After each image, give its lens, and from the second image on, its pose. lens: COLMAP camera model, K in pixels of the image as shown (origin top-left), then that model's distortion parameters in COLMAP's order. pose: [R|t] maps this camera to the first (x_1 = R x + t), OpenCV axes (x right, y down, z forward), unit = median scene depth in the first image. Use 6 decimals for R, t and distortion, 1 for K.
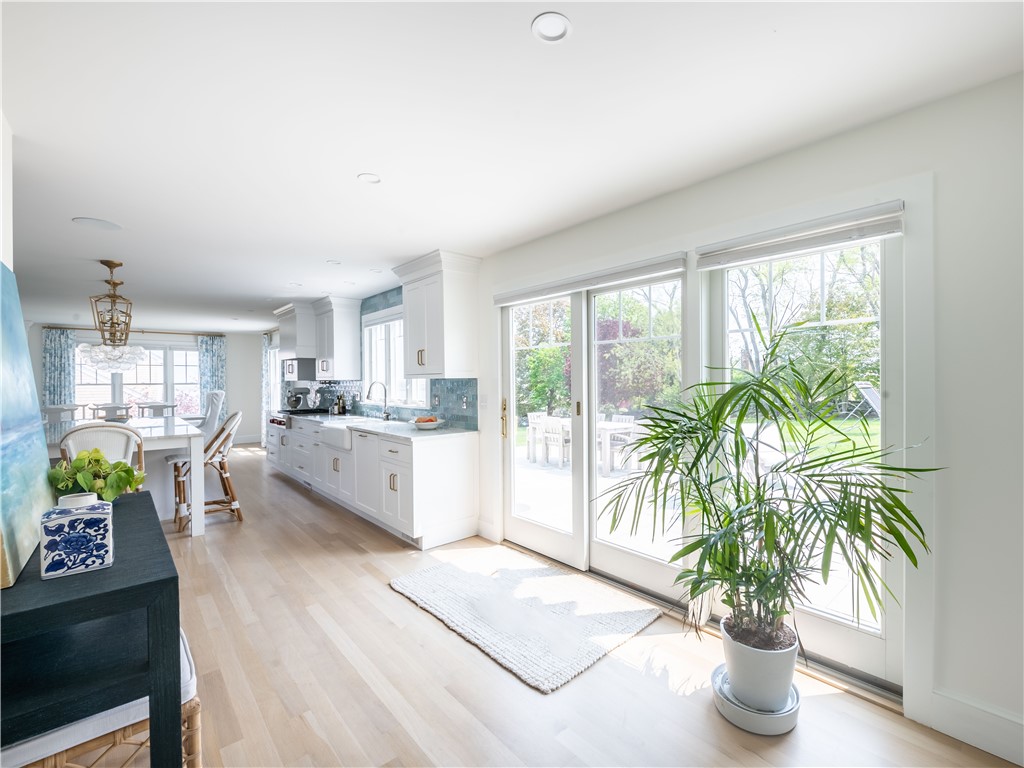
lens RADIAL K [[453.7, 0, 542.3], [0, 453.7, 382.8], [0, 0, 1]] dist [-0.005554, -0.001771]
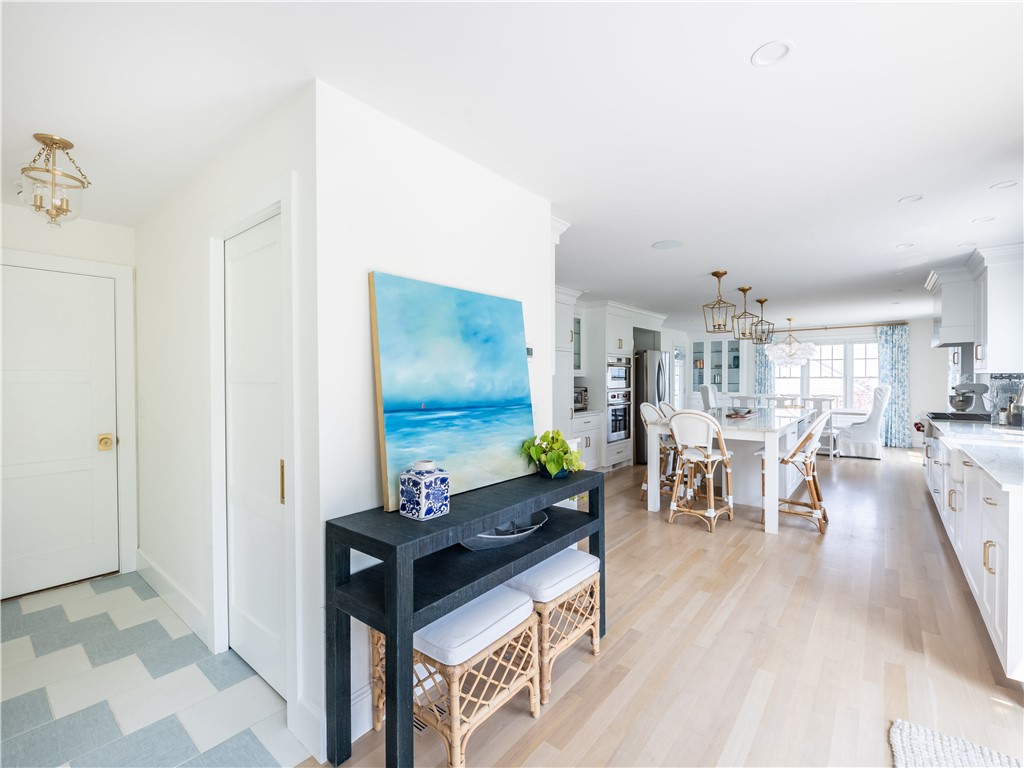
lens RADIAL K [[452.4, 0, 536.8], [0, 452.4, 382.1], [0, 0, 1]] dist [-0.007830, -0.000780]
pose [[0.168725, 0.015572, -0.985540, 0.058297], [-0.001793, 0.999878, 0.015491, -0.001617], [0.985661, -0.000846, 0.168733, 0.176087]]
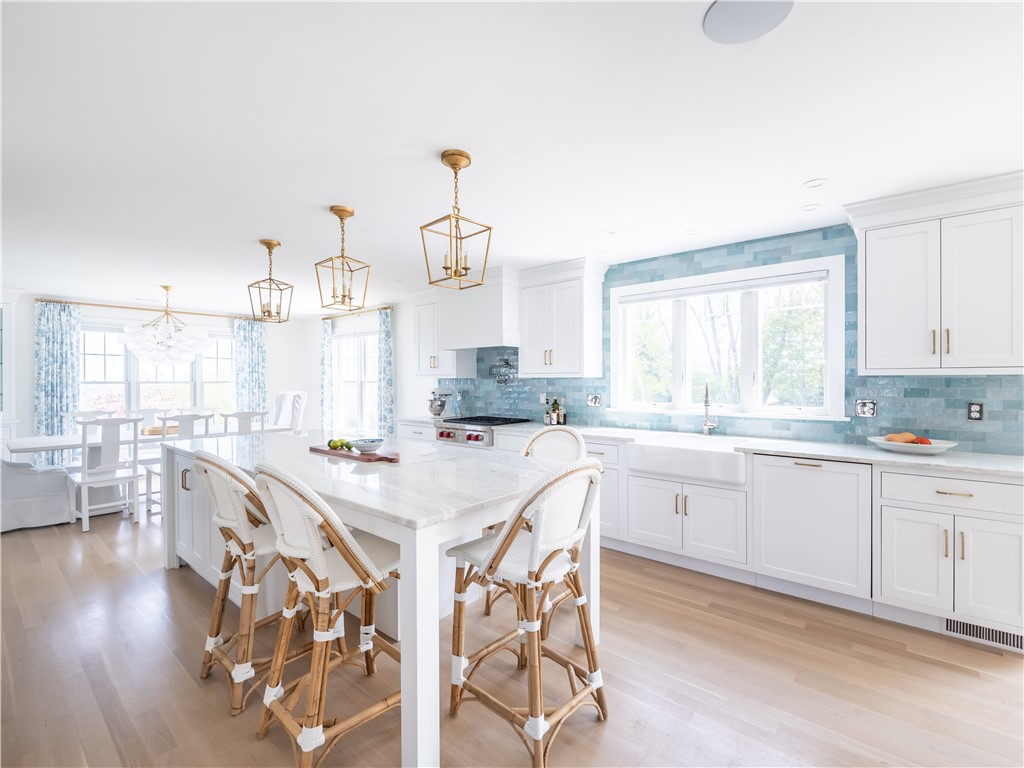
lens RADIAL K [[453.7, 0, 510.7], [0, 453.7, 383.7], [0, 0, 1]] dist [-0.005554, -0.001771]
pose [[0.992538, 0.003503, 0.121888, -0.490297], [-0.003746, 0.999991, 0.001767, 0.002142], [-0.121880, -0.002210, 0.992542, 0.232352]]
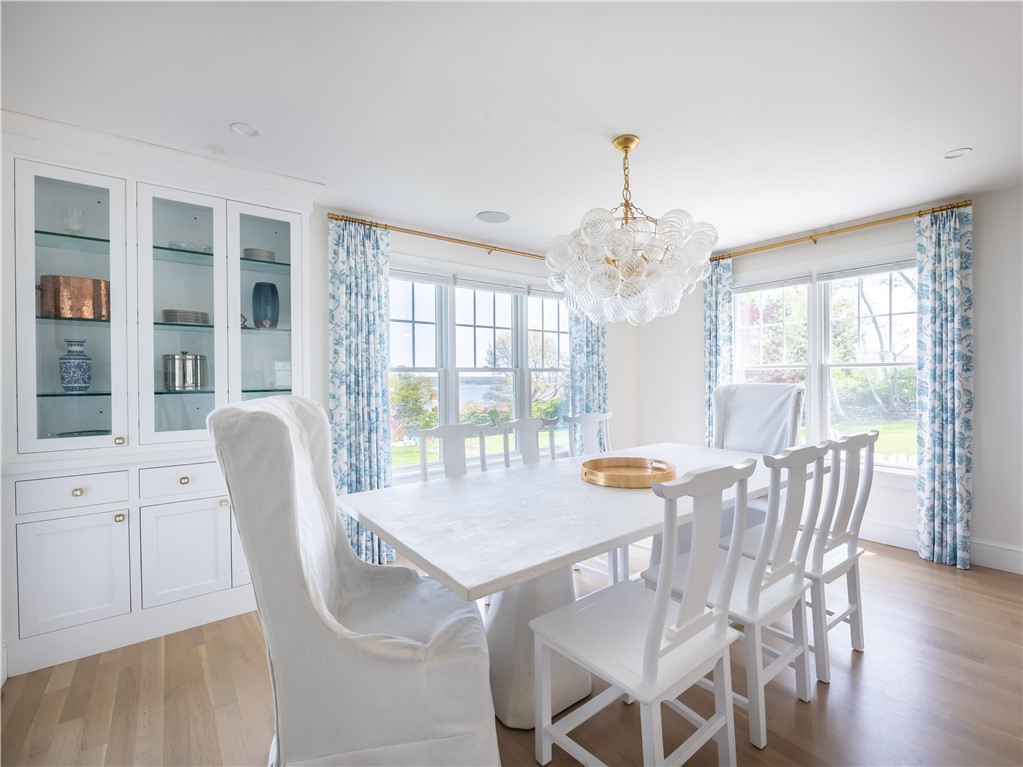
lens RADIAL K [[453.3, 0, 517.2], [0, 453.3, 383.2], [0, 0, 1]] dist [-0.005554, -0.001771]
pose [[0.995493, -0.002588, -0.094796, -0.963438], [0.003387, 0.999960, 0.008269, 0.014761], [0.094771, -0.008553, 0.995462, 0.666808]]
